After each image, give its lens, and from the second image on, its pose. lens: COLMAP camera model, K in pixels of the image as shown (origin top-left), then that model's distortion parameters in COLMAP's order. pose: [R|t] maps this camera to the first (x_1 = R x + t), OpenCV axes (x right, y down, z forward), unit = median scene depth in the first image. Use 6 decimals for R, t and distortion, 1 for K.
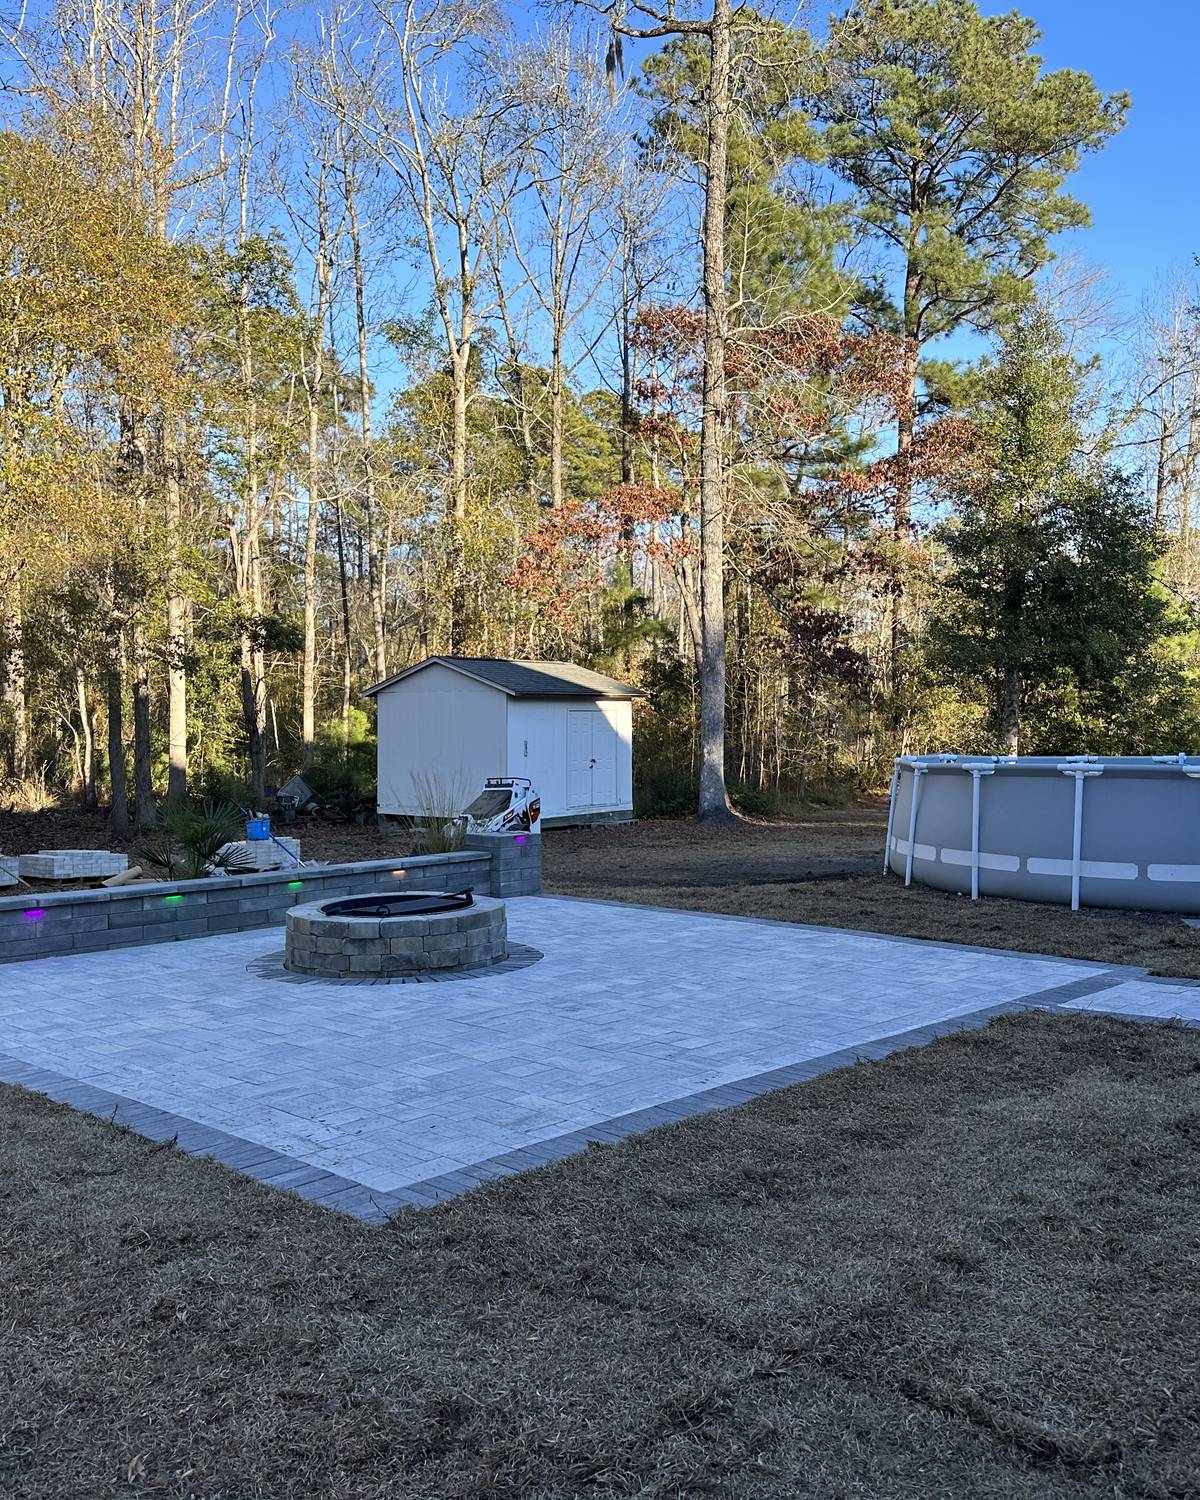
lens RADIAL K [[1364.5, 0, 600.6], [0, 1364.5, 753.7], [0, 0, 1]] dist [0.007406, -0.011978]
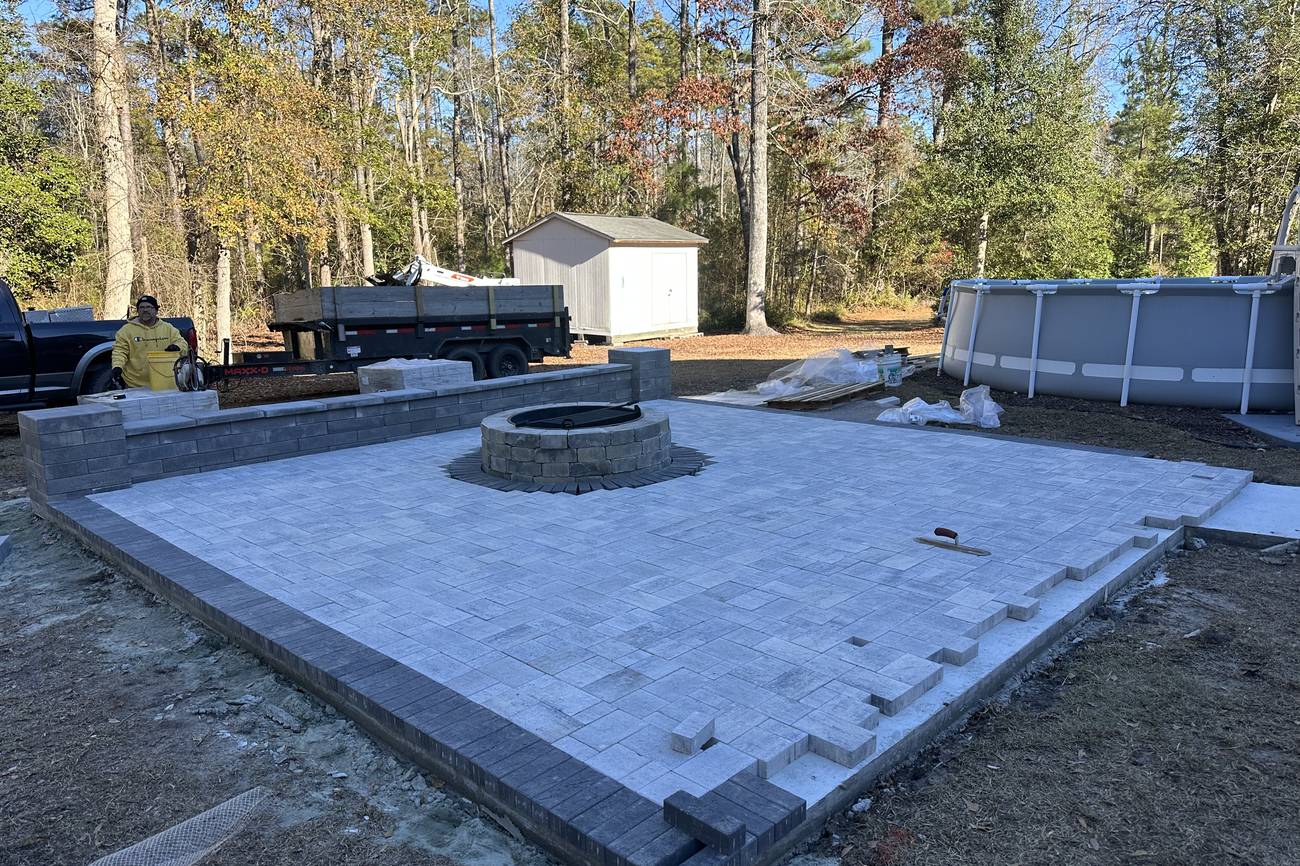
lens RADIAL K [[896.8, 0, 642.7], [0, 896.8, 436.0], [0, 0, 1]] dist [0.082401, -0.001462]
pose [[0.999890, -0.009704, -0.011239, -0.090759], [0.011430, 0.986160, 0.165400, 0.002050], [0.009478, -0.165510, 0.986163, 0.263916]]
